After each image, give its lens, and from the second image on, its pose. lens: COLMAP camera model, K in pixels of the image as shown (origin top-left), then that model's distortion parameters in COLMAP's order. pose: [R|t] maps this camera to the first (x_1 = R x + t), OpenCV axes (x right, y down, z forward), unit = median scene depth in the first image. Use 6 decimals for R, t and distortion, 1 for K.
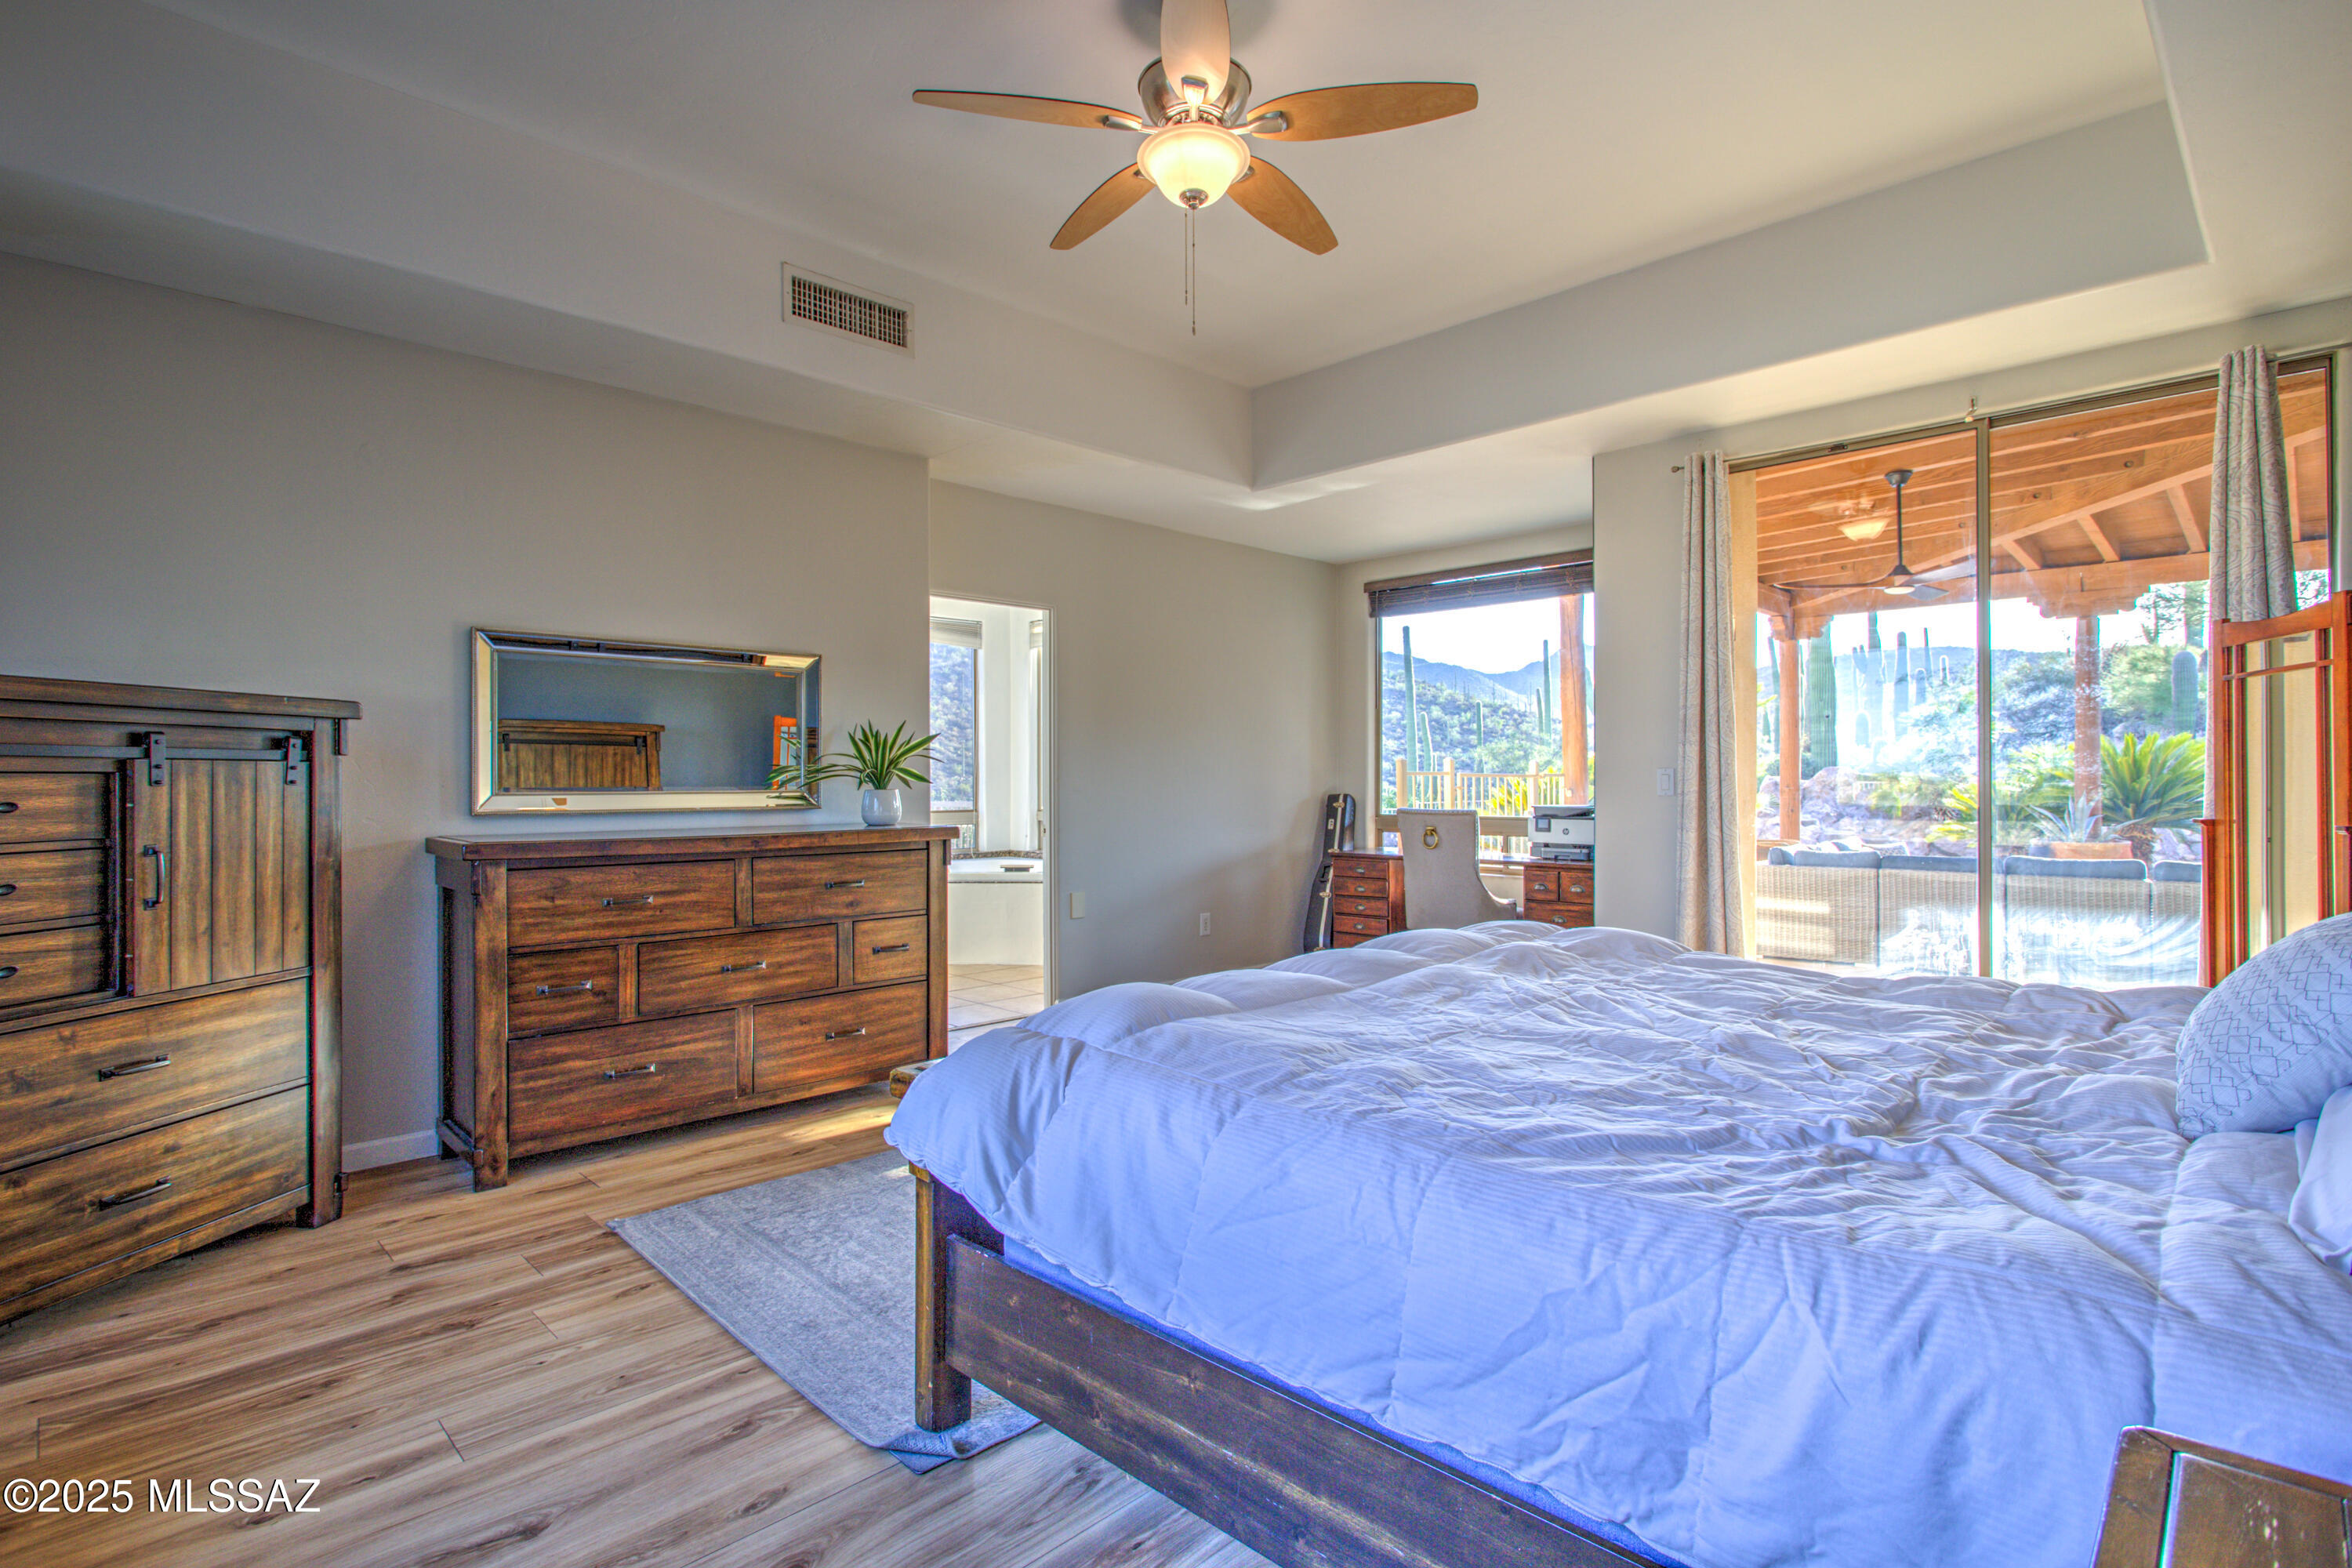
lens RADIAL K [[1143.9, 0, 1170.2], [0, 1143.9, 779.9], [0, 0, 1]] dist [-0.010169, 0.000741]
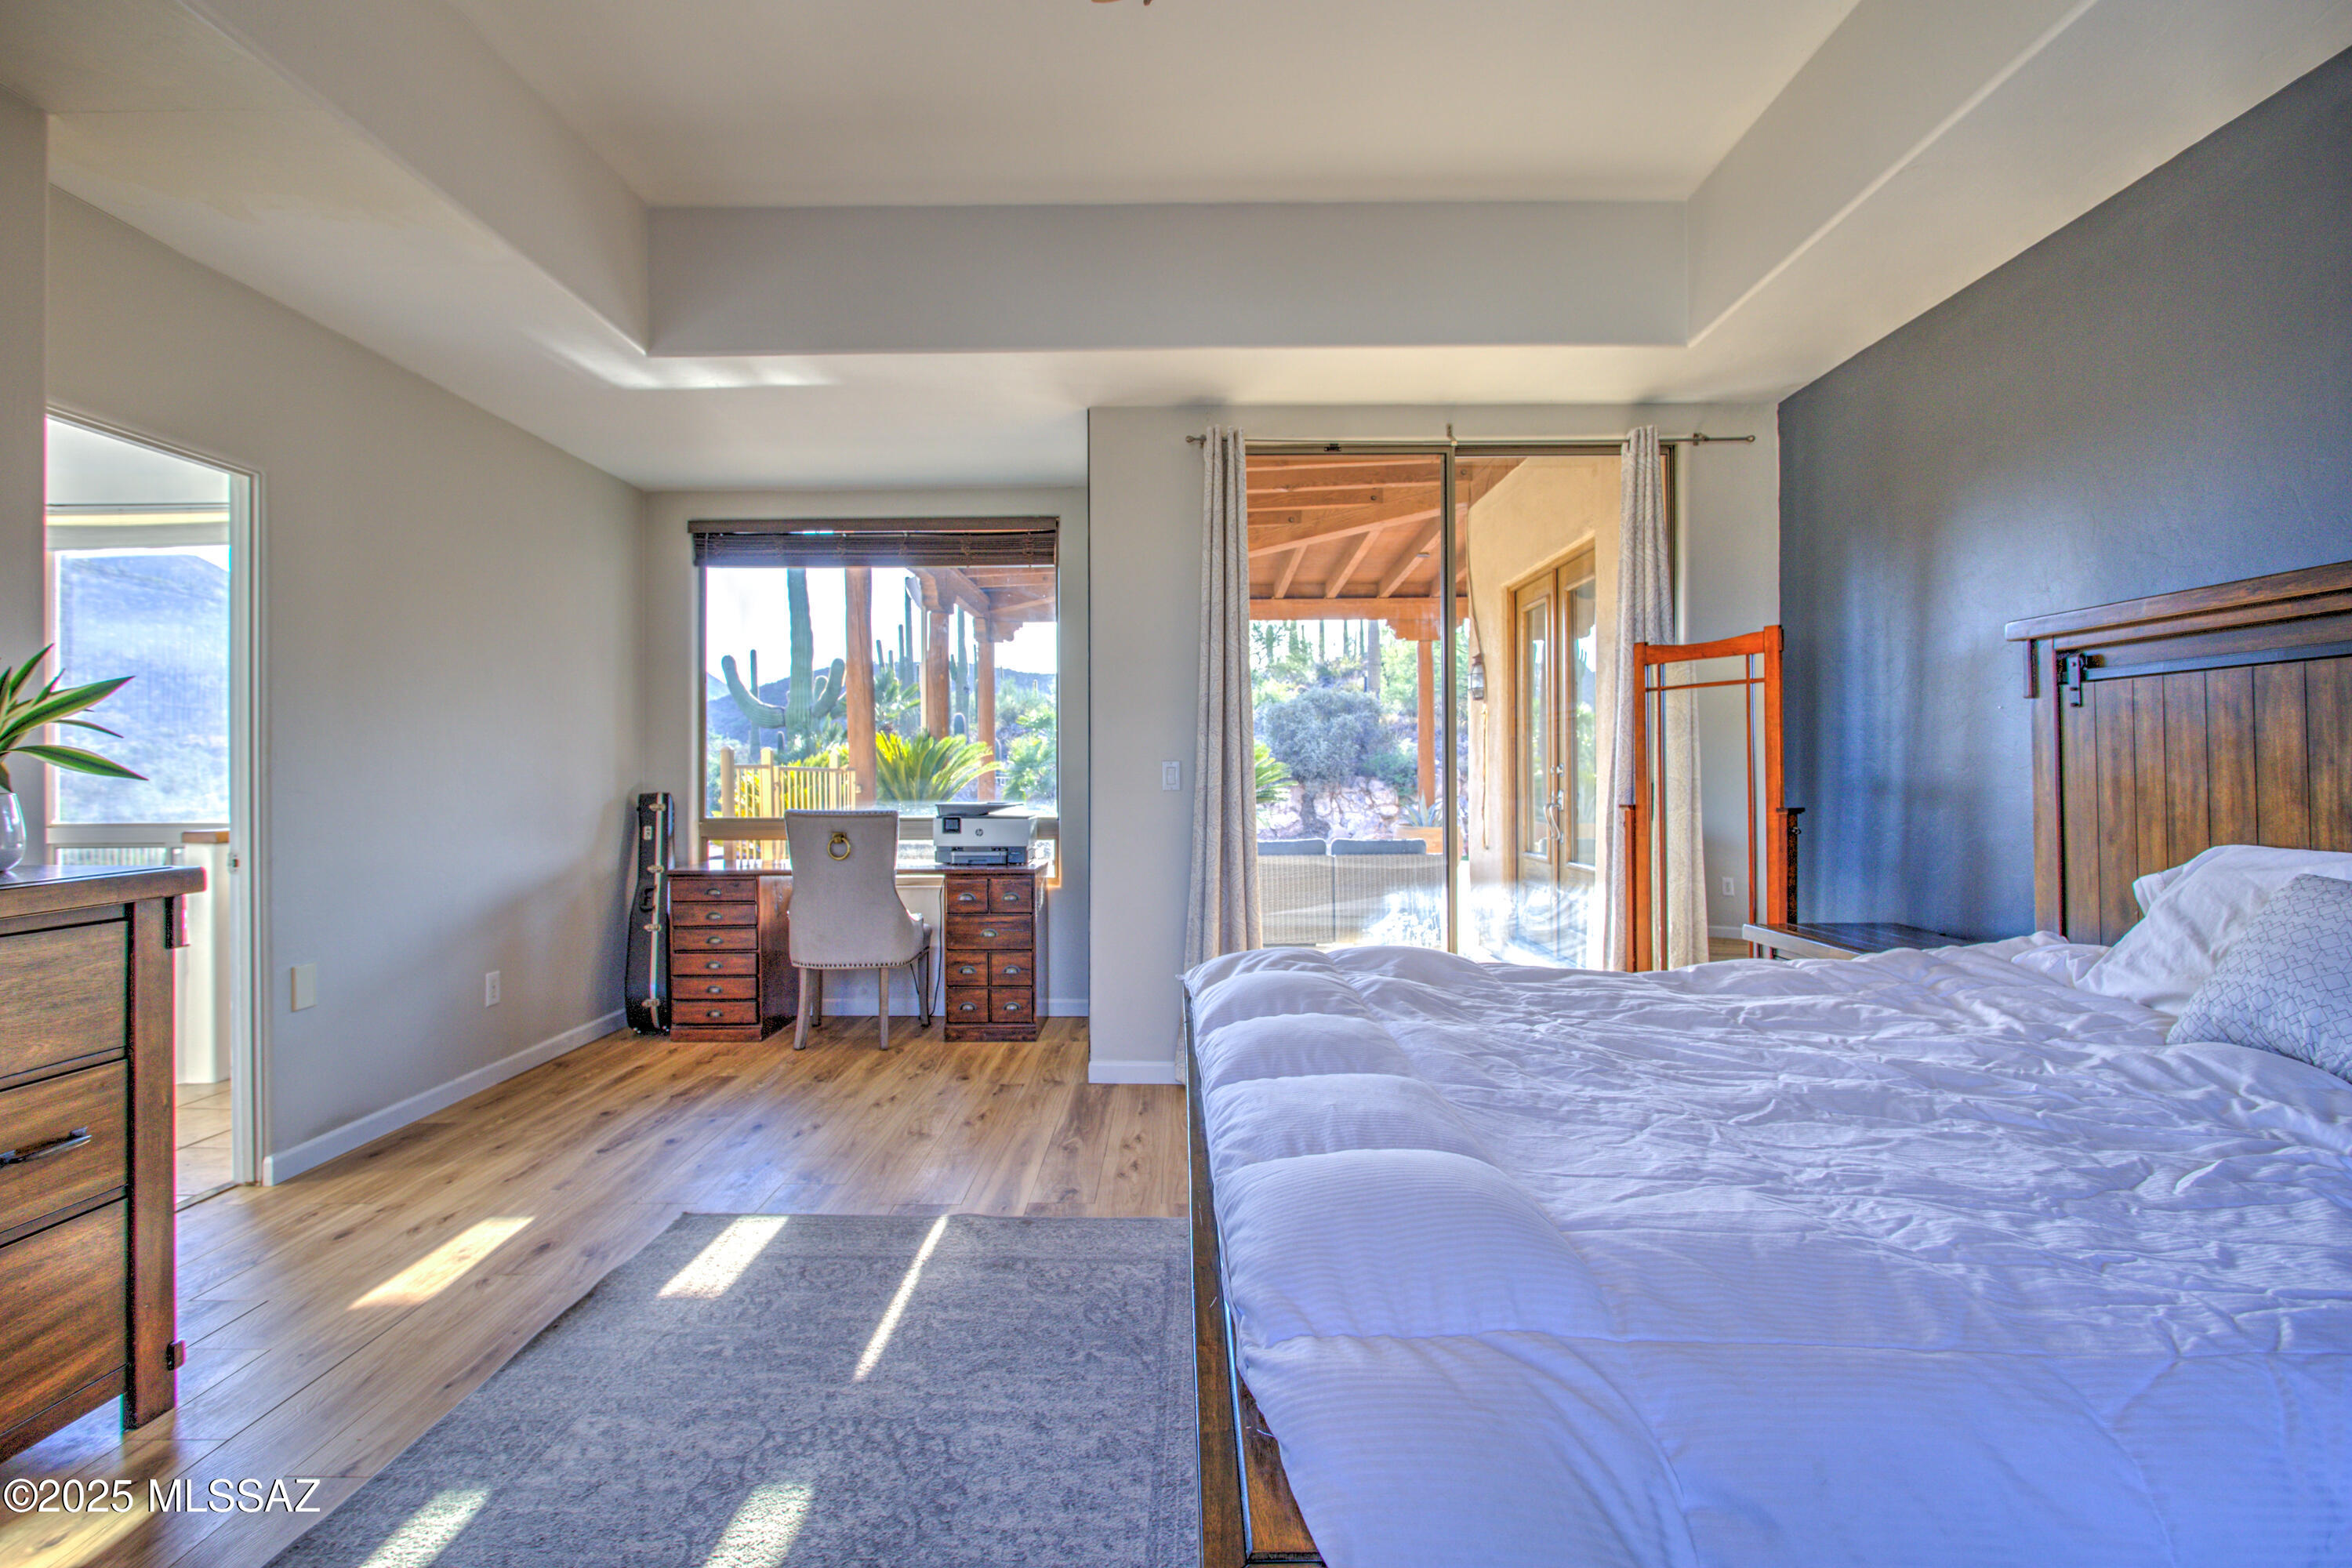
lens RADIAL K [[1147.0, 0, 1160.8], [0, 1147.0, 769.5], [0, 0, 1]] dist [-0.016388, 0.000602]
pose [[0.711052, 0.001901, 0.703137, -0.201199], [0.001768, 0.999988, -0.004491, 0.001058], [-0.703137, 0.004436, 0.711040, 0.308928]]
